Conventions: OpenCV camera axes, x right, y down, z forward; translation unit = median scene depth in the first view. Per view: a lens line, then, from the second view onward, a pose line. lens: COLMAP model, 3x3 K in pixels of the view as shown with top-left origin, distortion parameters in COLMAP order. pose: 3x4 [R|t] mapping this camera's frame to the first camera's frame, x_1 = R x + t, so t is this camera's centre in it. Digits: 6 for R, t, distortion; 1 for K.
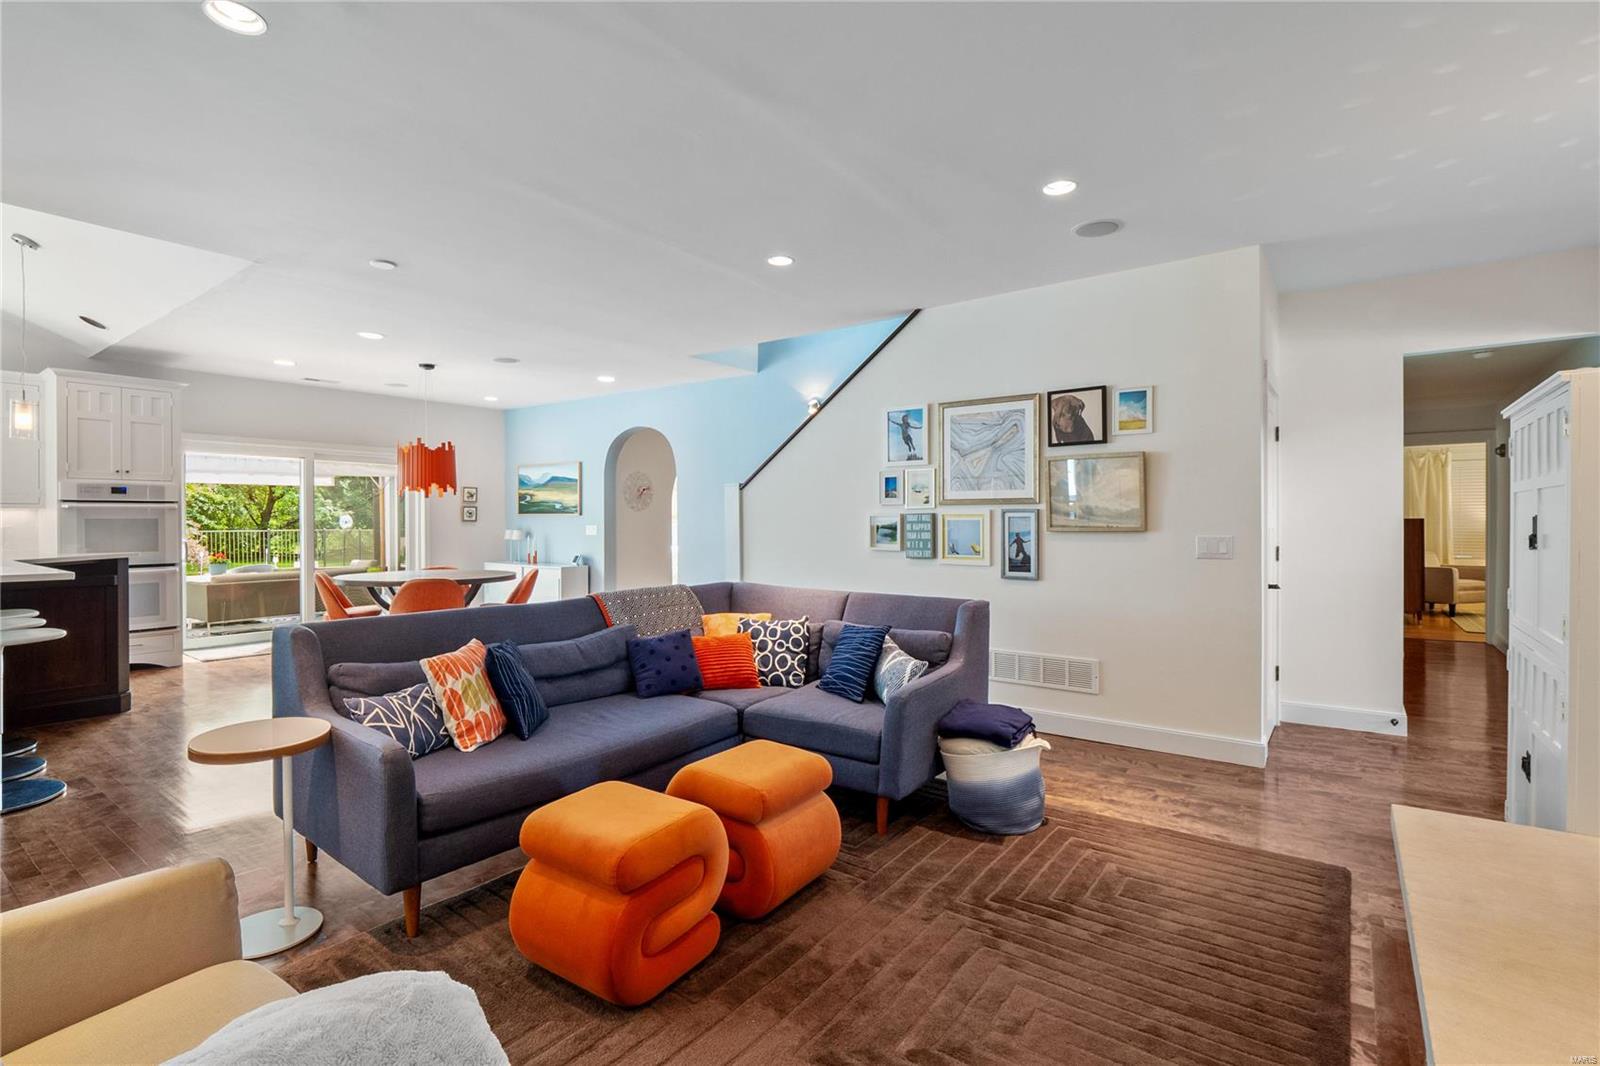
lens RADIAL K [[750.6, 0, 797.9], [0, 750.6, 524.4], [0, 0, 1]] dist [-0.002634, -0.001291]
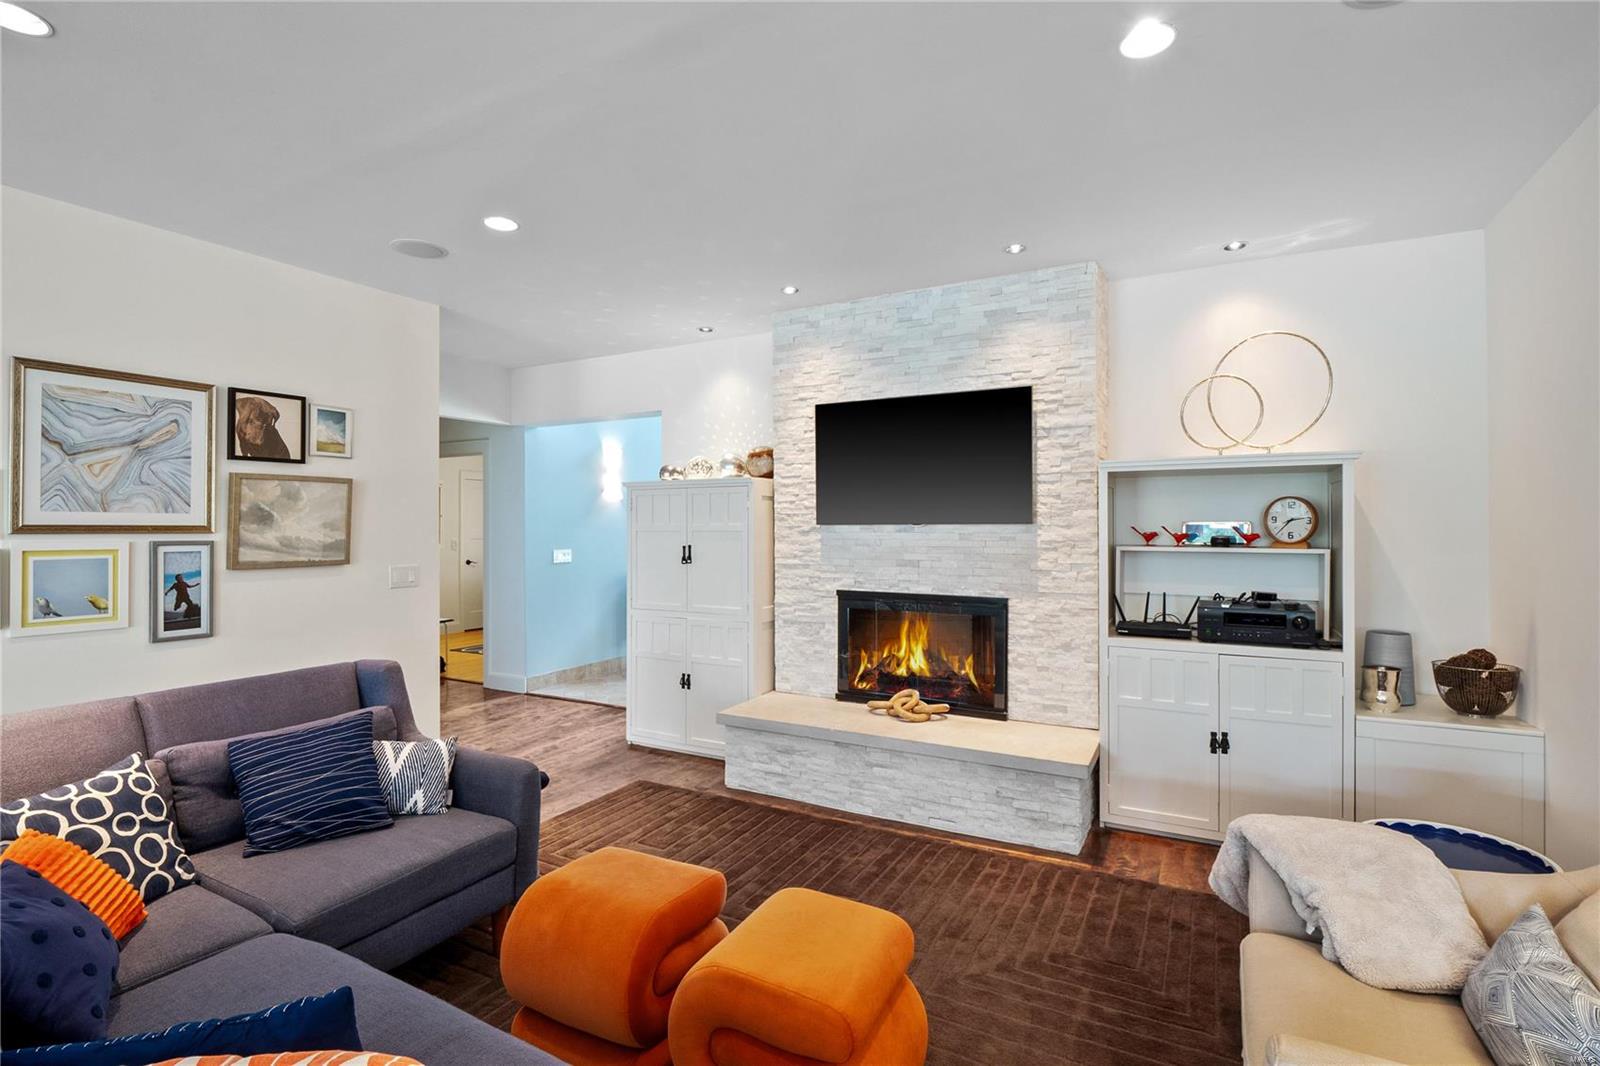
lens RADIAL K [[750.6, 0, 802.6], [0, 750.6, 525.6], [0, 0, 1]] dist [-0.002634, -0.001291]
pose [[-0.130323, 0.004950, 0.991459, -0.499184], [0.005574, 0.999975, -0.004260, -0.029503], [-0.991456, 0.004971, -0.130348, 0.526378]]
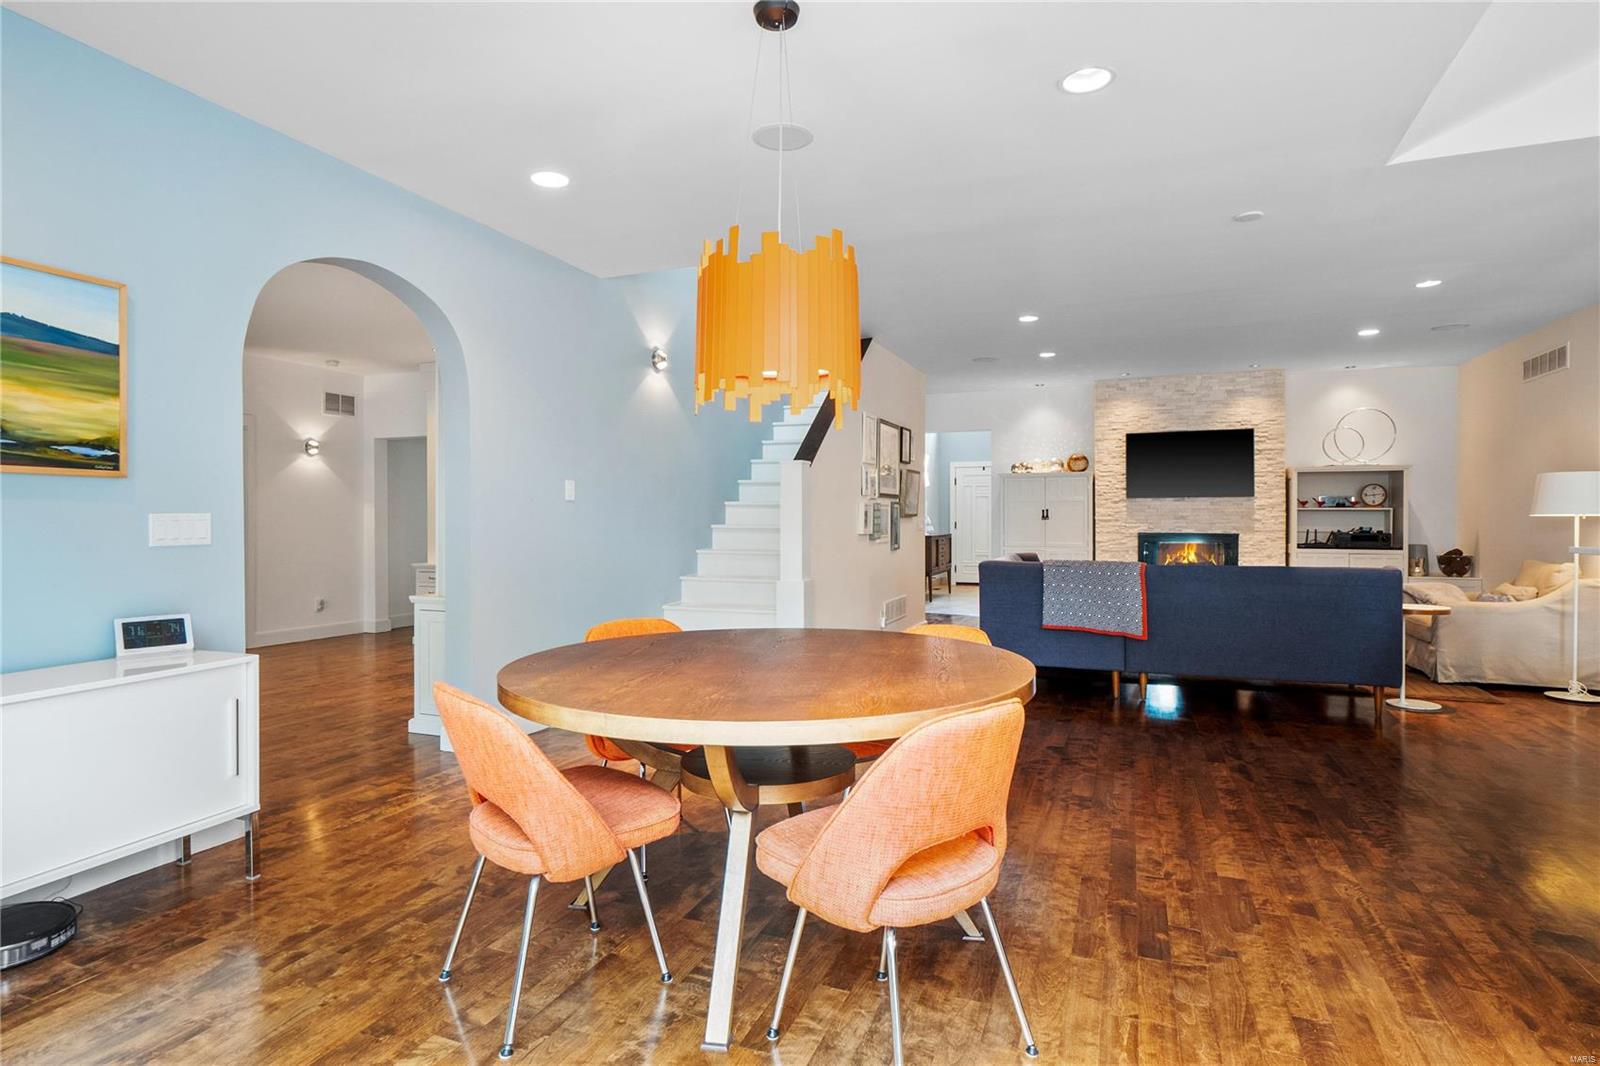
lens RADIAL K [[836.0, 0, 798.7], [0, 836.0, 532.4], [0, 0, 1]] dist [0.002818, -0.000328]
pose [[-0.253217, -0.014122, 0.967306, -1.299229], [0.003912, 0.999870, 0.015621, 0.014620], [-0.967402, 0.007740, -0.253129, 1.667180]]
